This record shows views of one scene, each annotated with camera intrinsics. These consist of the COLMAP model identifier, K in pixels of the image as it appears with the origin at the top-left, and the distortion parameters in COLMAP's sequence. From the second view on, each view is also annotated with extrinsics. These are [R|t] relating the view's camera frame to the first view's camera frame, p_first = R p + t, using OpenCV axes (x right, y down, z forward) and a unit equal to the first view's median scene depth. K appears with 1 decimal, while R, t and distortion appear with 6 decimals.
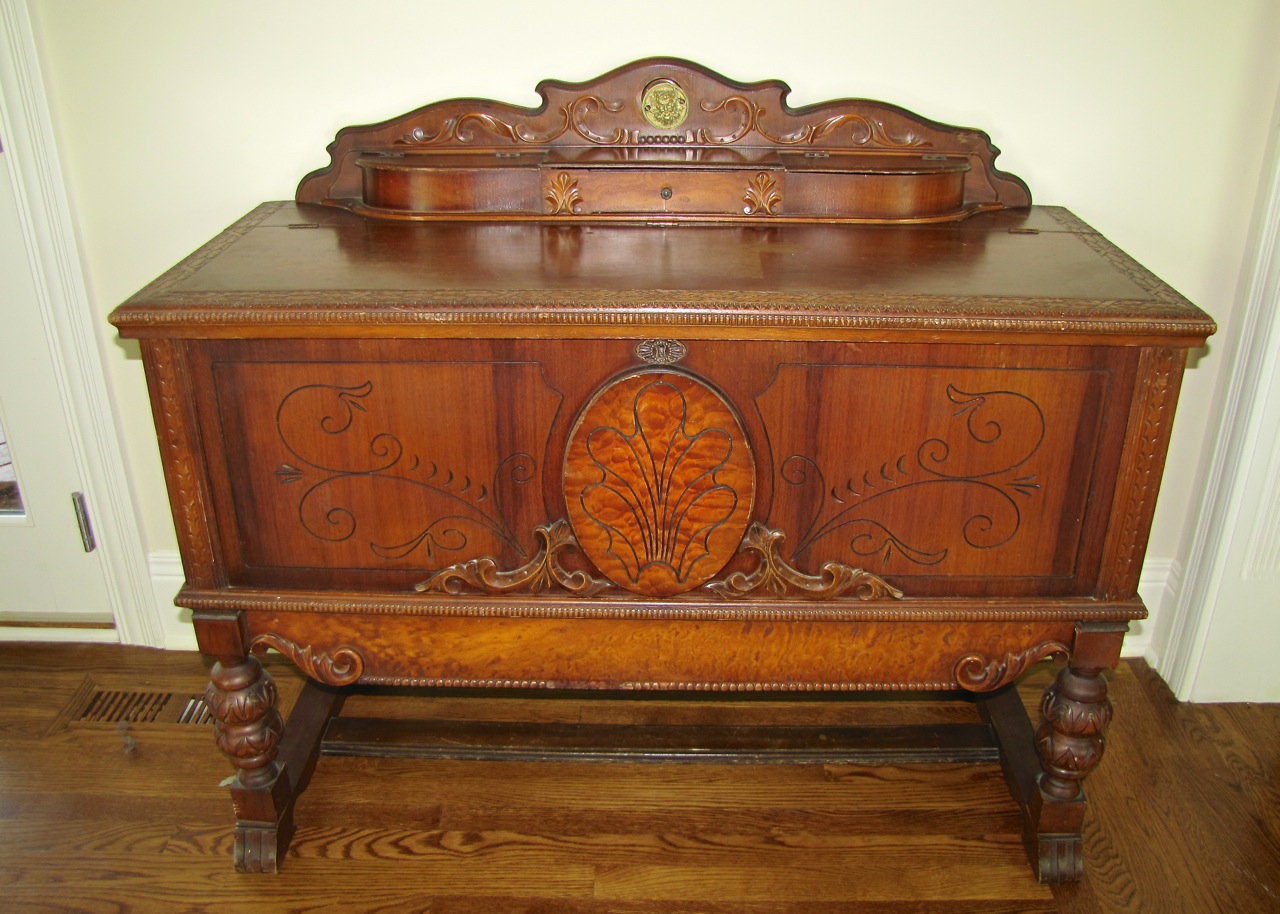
lens RADIAL K [[1116.0, 0, 650.3], [0, 1116.0, 428.4], [0, 0, 1]] dist [-0.168978, 0.119457]
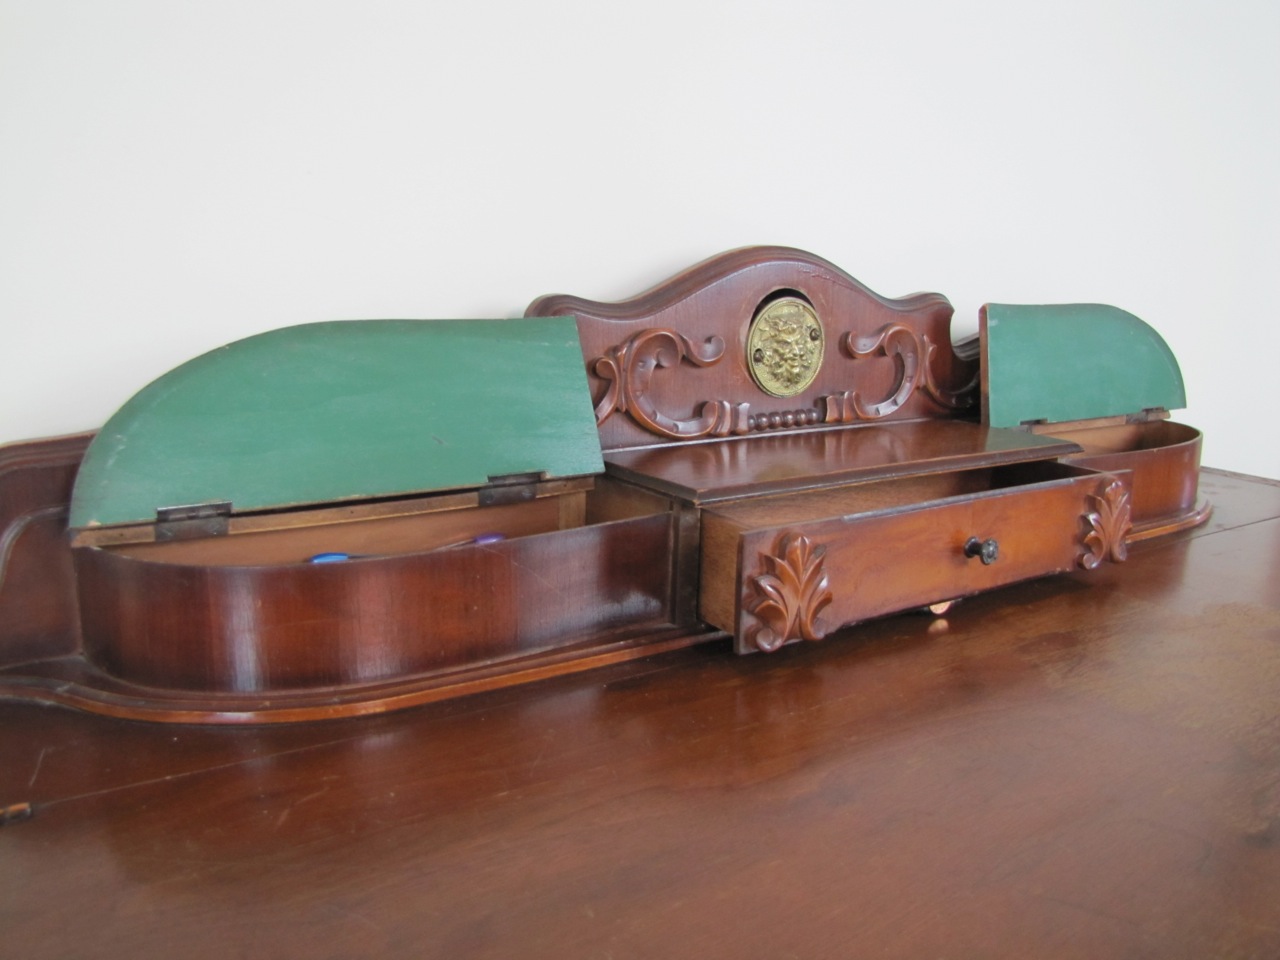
lens RADIAL K [[1058.8, 0, 637.3], [0, 1058.8, 480.2], [0, 0, 1]] dist [-0.182406, 0.151906]
pose [[0.838682, -0.106241, 0.534159, -0.334734], [0.226101, 0.960195, -0.164024, -0.211113], [-0.495471, 0.258338, 0.829319, 0.792832]]
